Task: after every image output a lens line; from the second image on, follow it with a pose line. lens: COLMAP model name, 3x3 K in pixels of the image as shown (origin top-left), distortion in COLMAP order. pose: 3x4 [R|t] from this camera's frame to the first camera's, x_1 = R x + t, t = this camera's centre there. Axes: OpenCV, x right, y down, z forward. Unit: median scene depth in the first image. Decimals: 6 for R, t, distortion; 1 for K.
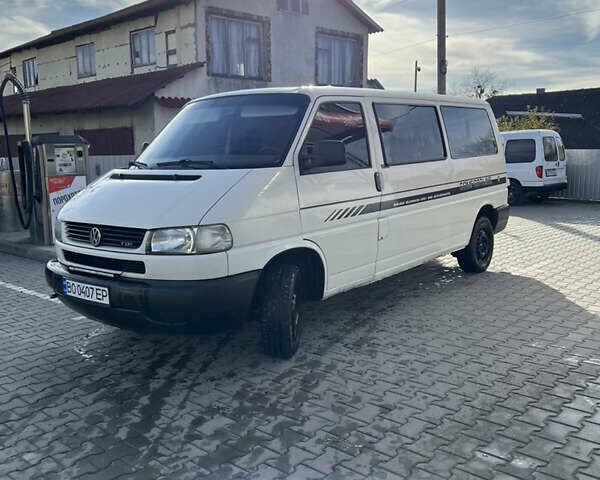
lens RADIAL K [[612.7, 0, 300.0], [0, 612.7, 240.0], [0, 0, 1]] dist [0.040514, -0.010370]
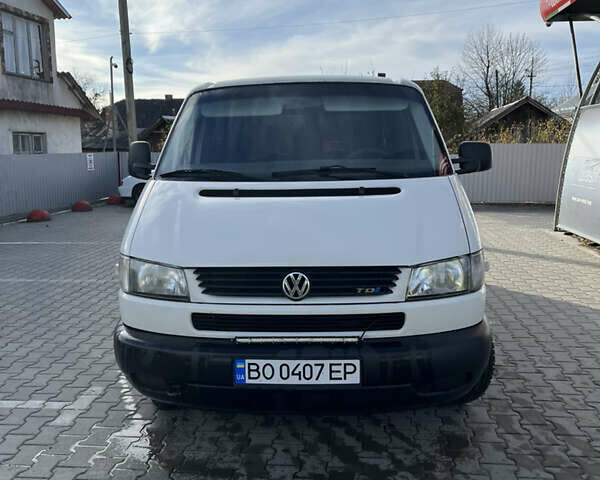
lens RADIAL K [[612.7, 0, 300.0], [0, 612.7, 240.0], [0, 0, 1]] dist [0.040514, -0.010370]
pose [[0.807613, -0.080181, 0.584236, -0.712282], [0.083259, 0.996293, 0.021640, -0.068279], [-0.583806, 0.031166, 0.811295, 0.470425]]
